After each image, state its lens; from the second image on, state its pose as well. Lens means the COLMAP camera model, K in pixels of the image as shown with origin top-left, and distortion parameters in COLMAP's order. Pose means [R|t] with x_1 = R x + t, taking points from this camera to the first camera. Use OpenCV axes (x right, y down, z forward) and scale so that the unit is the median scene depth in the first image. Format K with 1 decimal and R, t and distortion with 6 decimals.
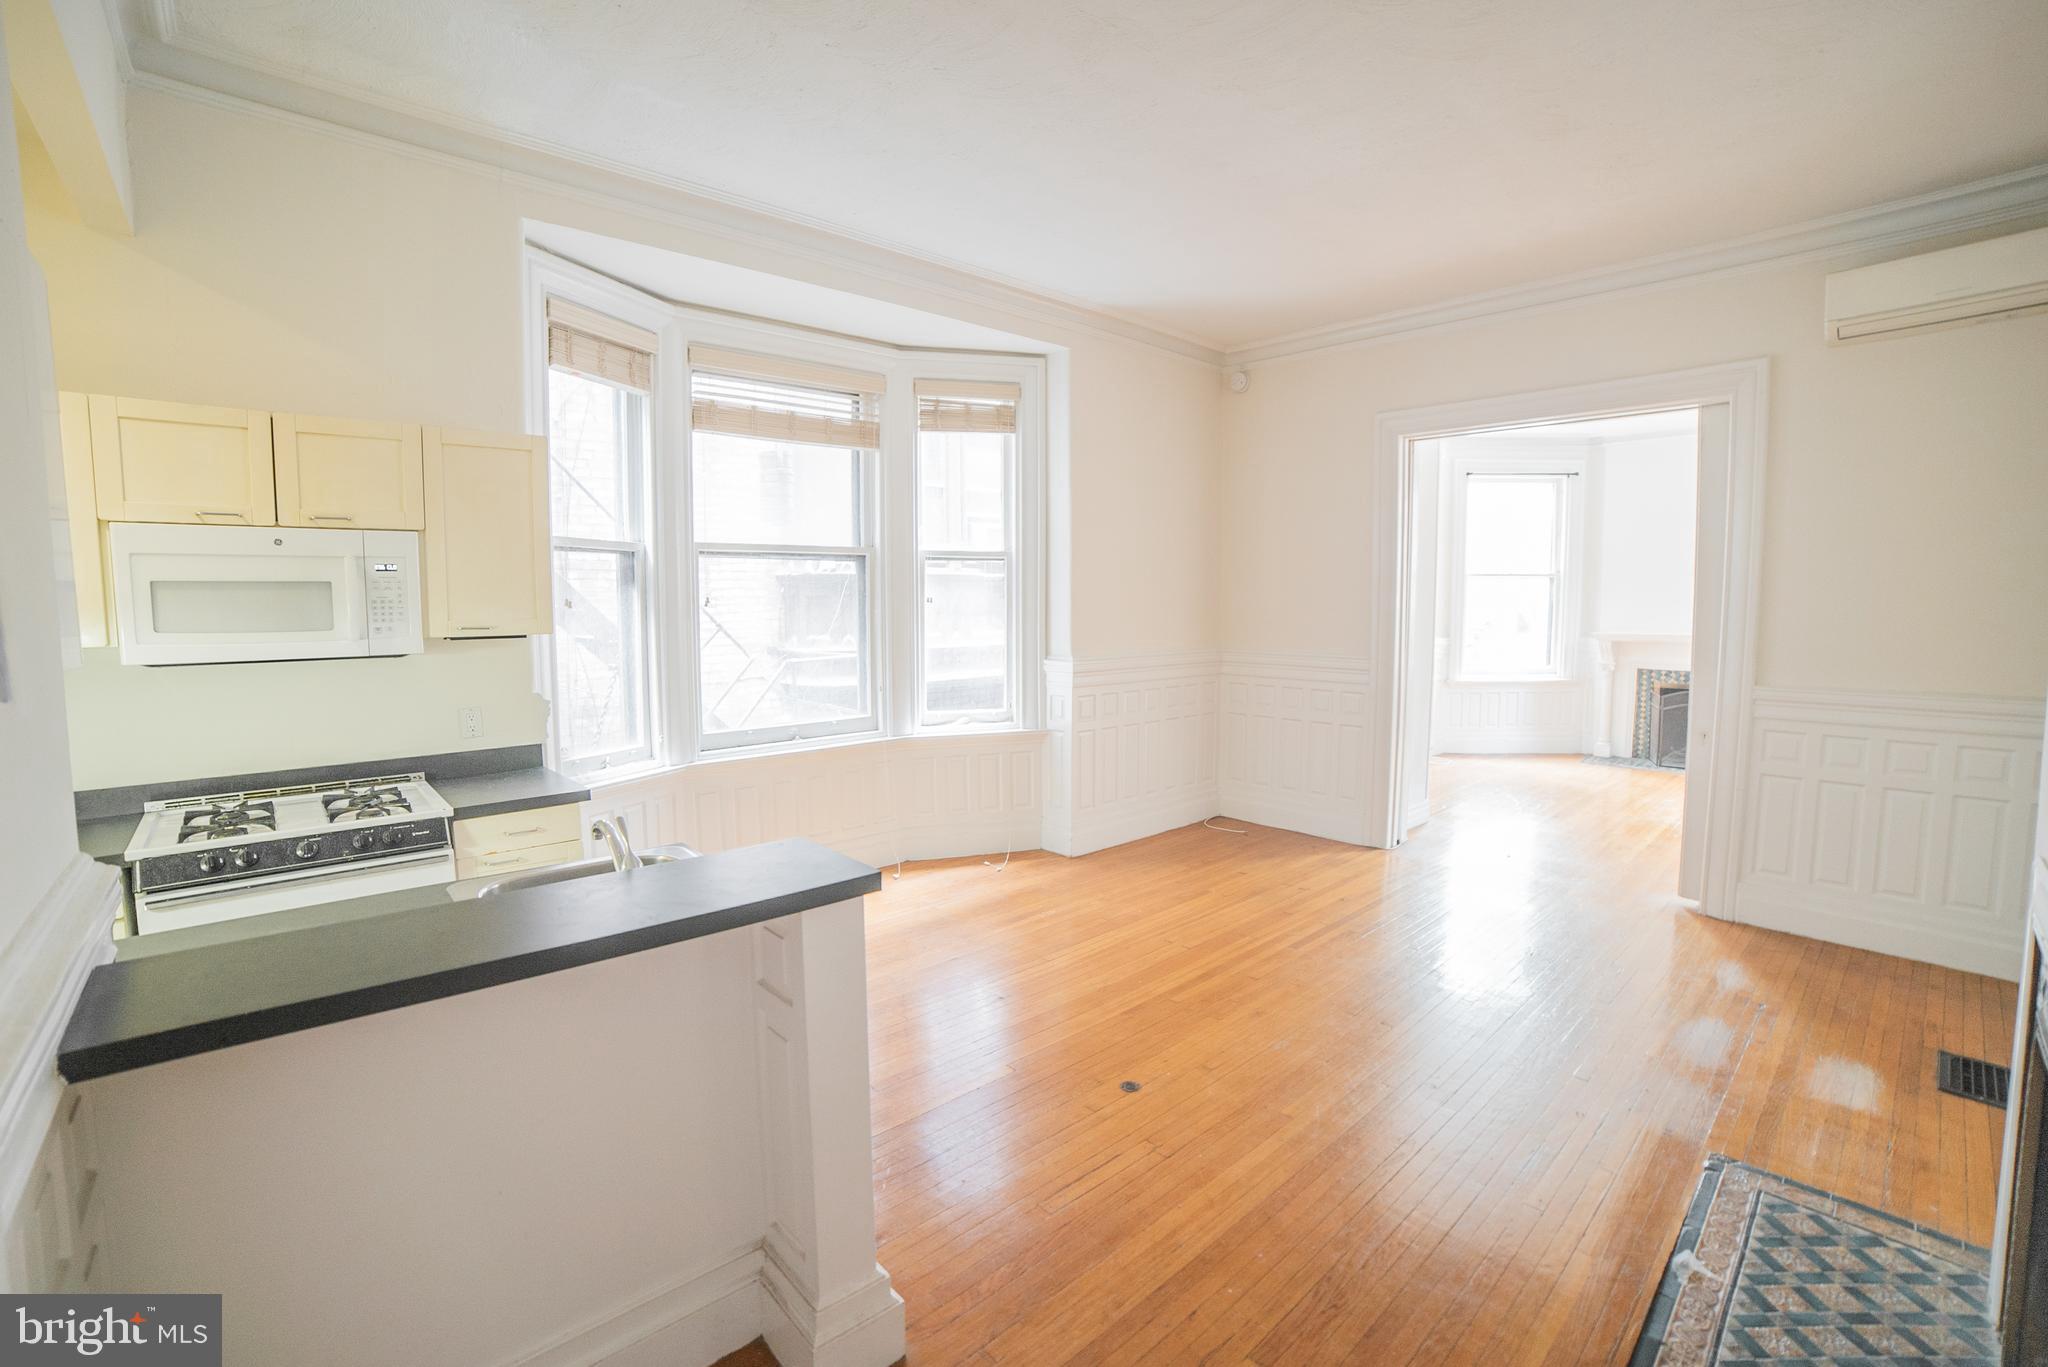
lens RADIAL K [[879.7, 0, 988.8], [0, 879.7, 684.2], [0, 0, 1]] dist [-0.112087, 0.037015]
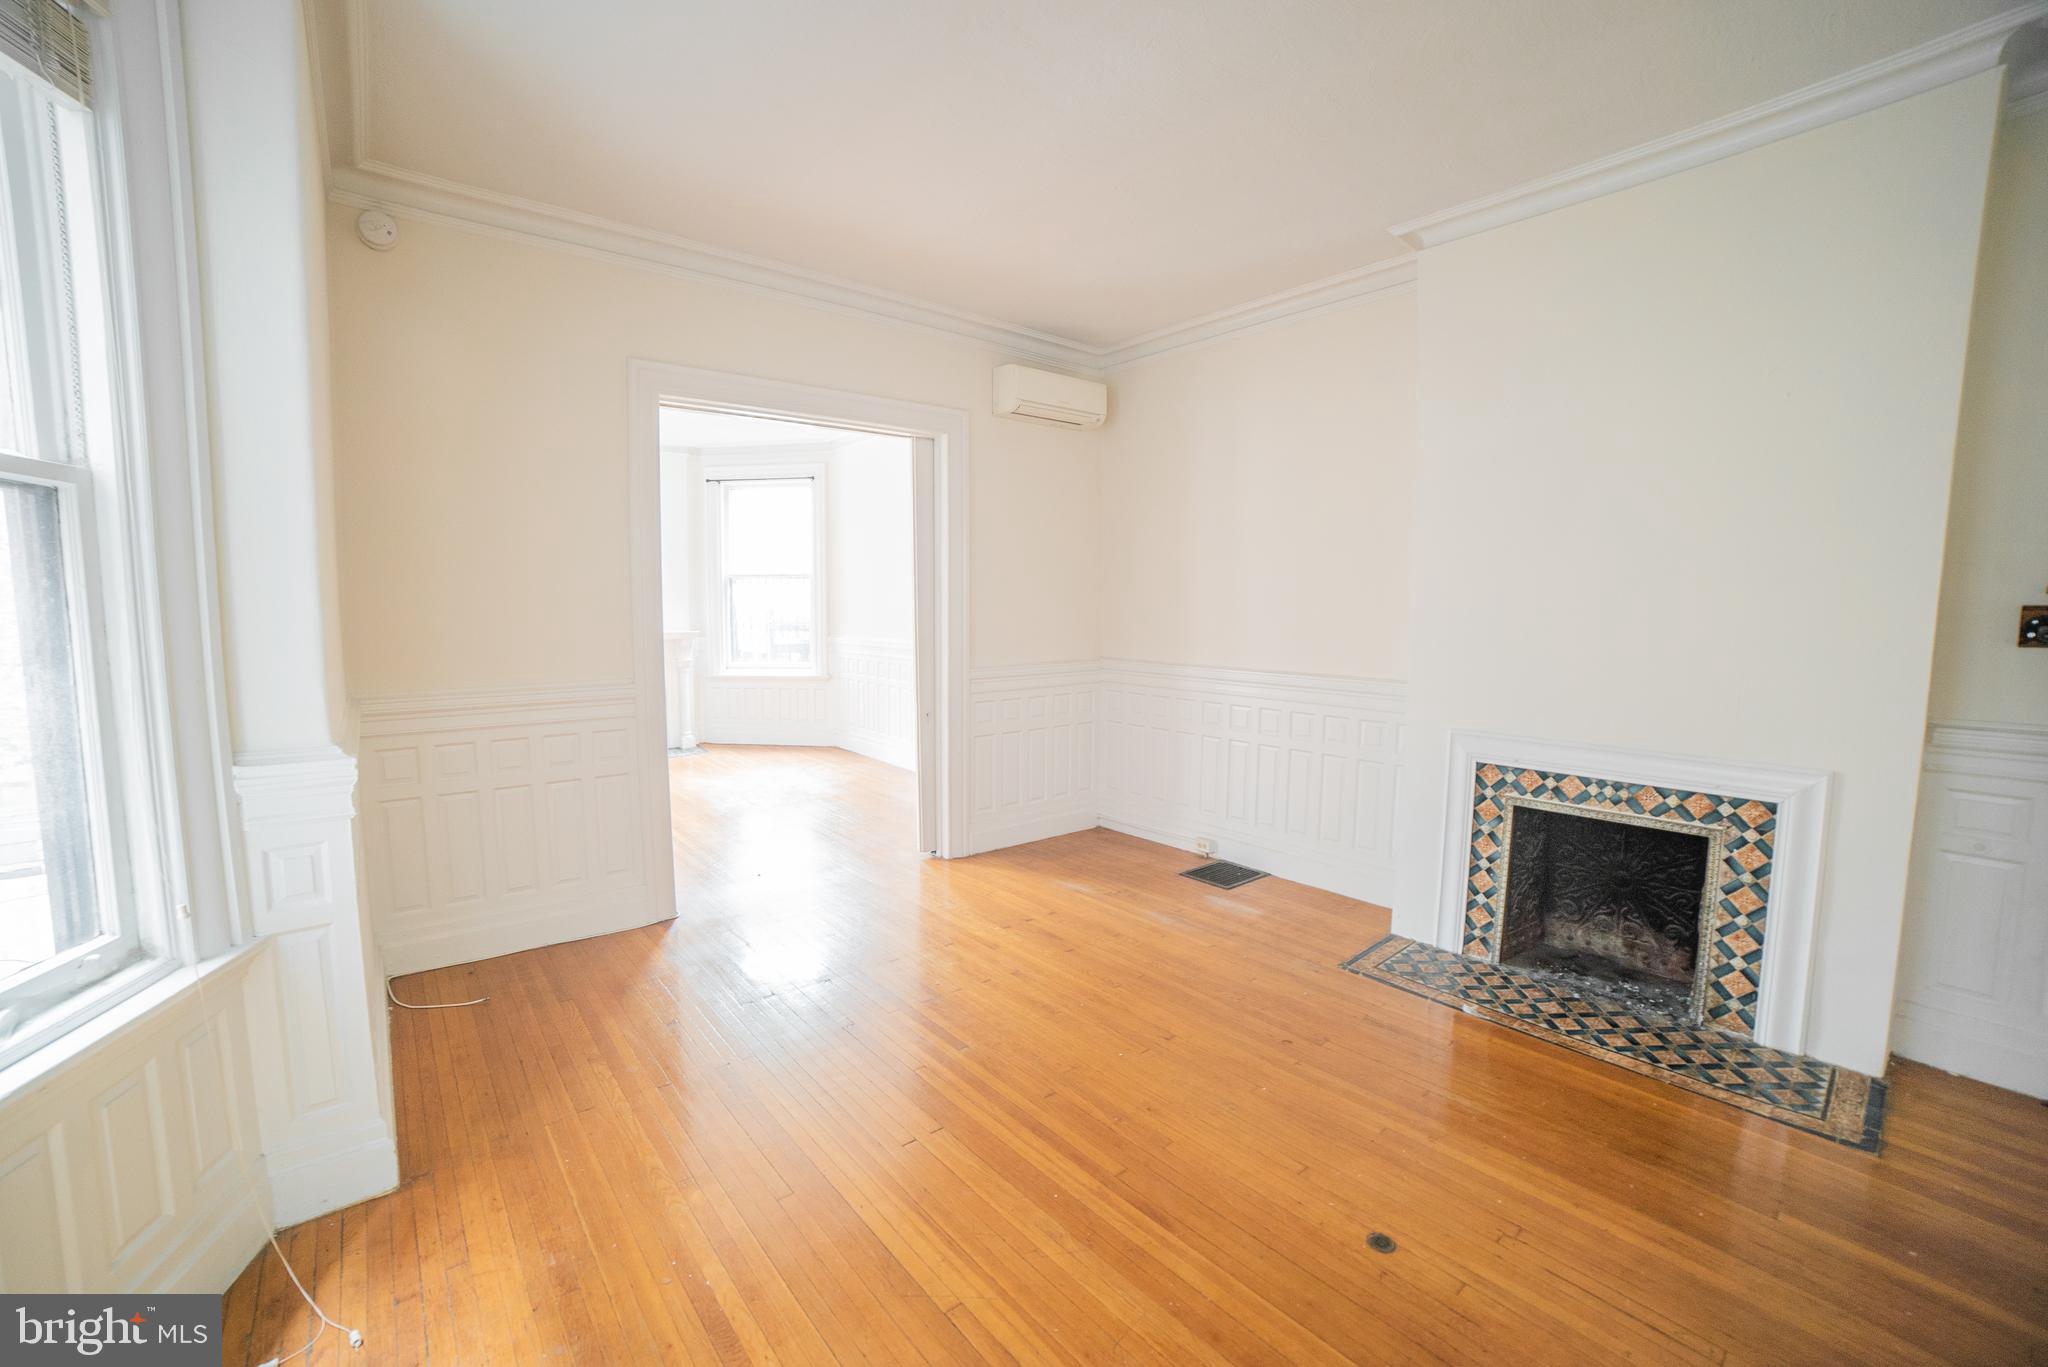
lens RADIAL K [[842.4, 0, 1004.8], [0, 842.4, 674.7], [0, 0, 1]] dist [-0.101333, 0.031904]
pose [[0.033168, -0.082396, 0.996048, -0.371040], [0.092894, 0.992536, 0.079012, -0.088713], [-0.995123, 0.089907, 0.040574, 0.904280]]
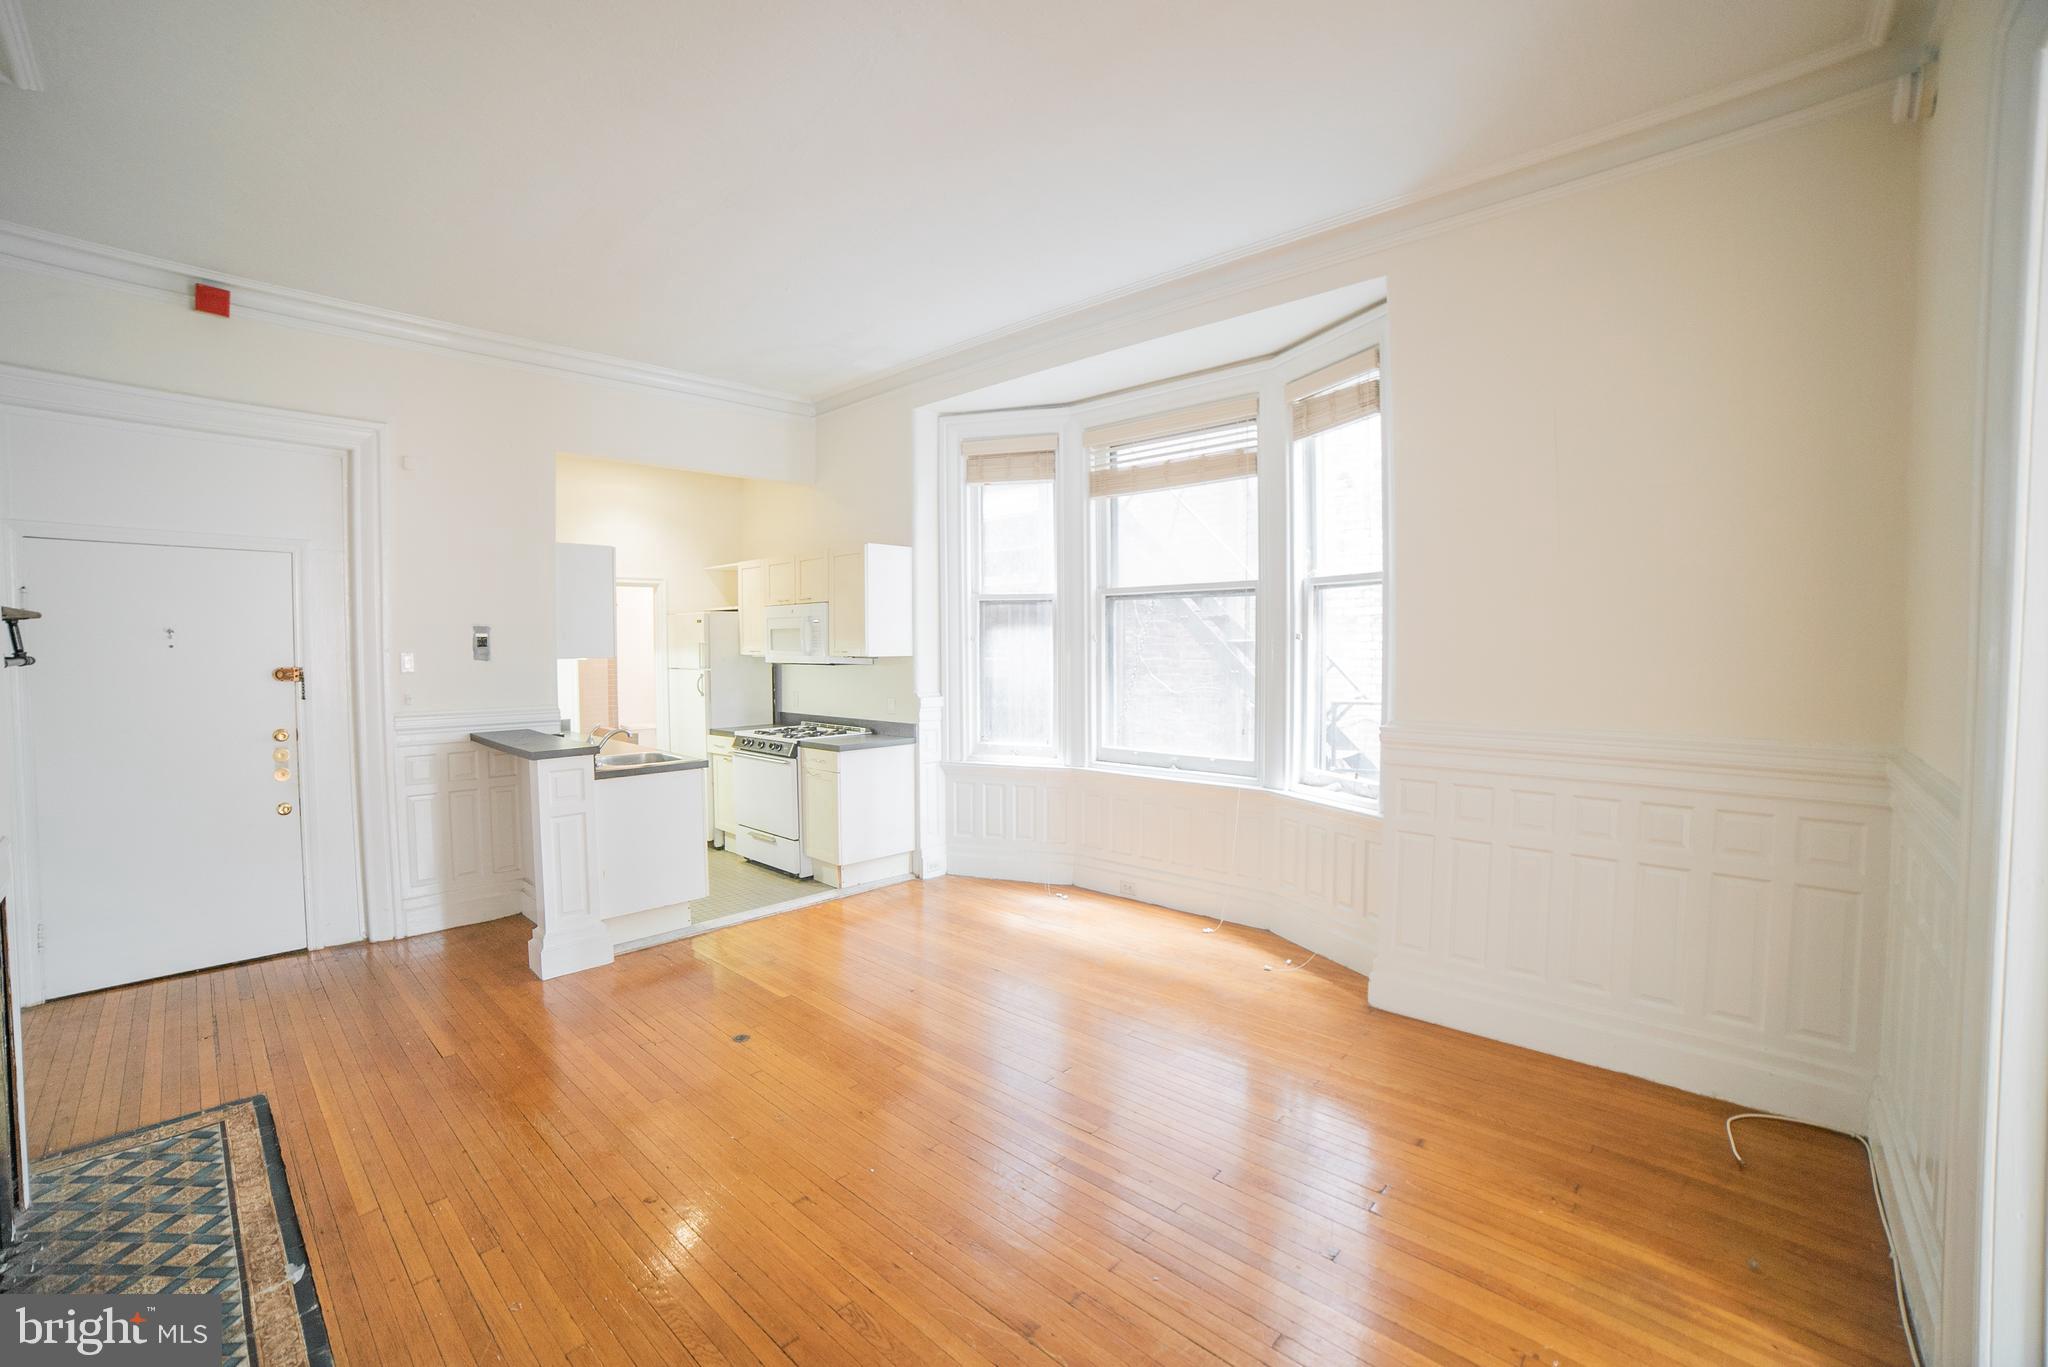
lens RADIAL K [[842.4, 0, 1004.8], [0, 842.4, 674.7], [0, 0, 1]] dist [-0.101333, 0.031904]
pose [[0.106913, 0.041263, -0.993412, 0.953742], [-0.089624, 0.995471, 0.031703, -0.079070], [0.990221, 0.085644, 0.110127, 0.857893]]
